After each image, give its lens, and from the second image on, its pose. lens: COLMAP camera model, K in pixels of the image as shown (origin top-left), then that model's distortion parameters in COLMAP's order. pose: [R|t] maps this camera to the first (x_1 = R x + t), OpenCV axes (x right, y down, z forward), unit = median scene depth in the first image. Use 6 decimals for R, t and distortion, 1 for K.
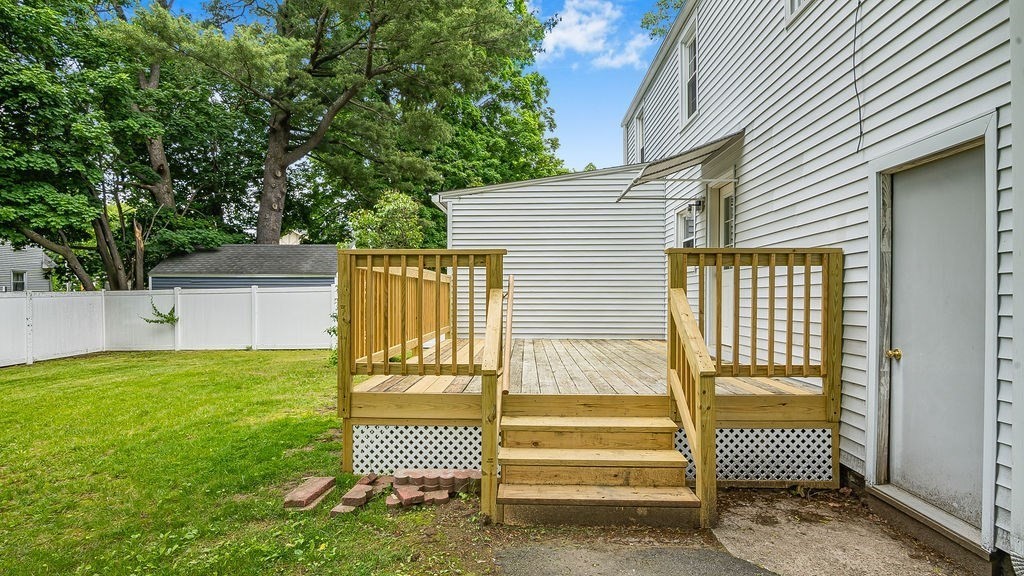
lens RADIAL K [[504.2, 0, 511.4], [0, 504.2, 309.2], [0, 0, 1]] dist [-0.022947, -0.000080]
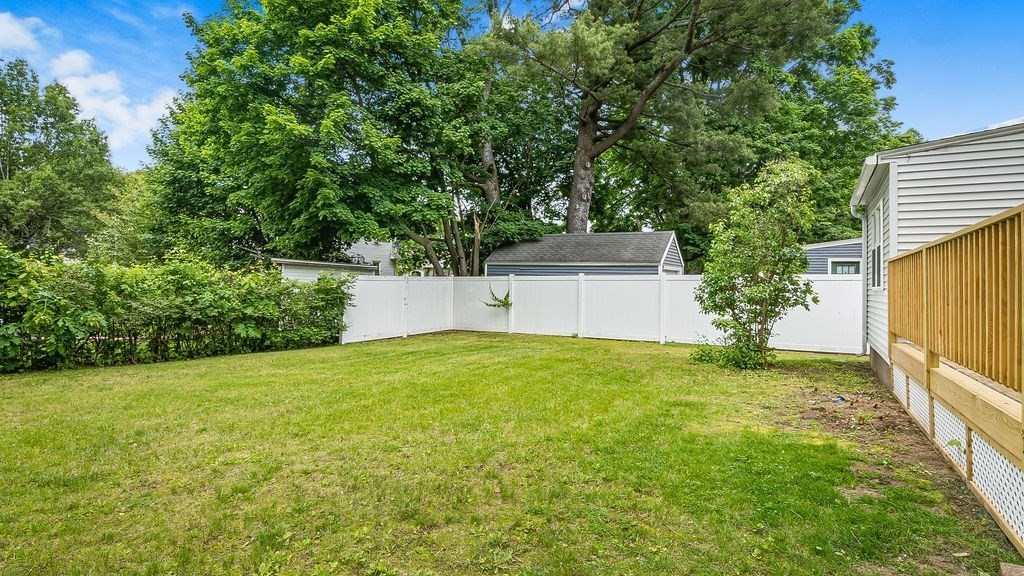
lens RADIAL K [[515.3, 0, 519.0], [0, 515.3, 287.1], [0, 0, 1]] dist [-0.021601, -0.000924]
pose [[0.881447, 0.021899, -0.471775, -0.120532], [-0.035175, 0.999194, -0.019339, 0.004376], [0.470971, 0.033641, 0.881507, 0.028578]]
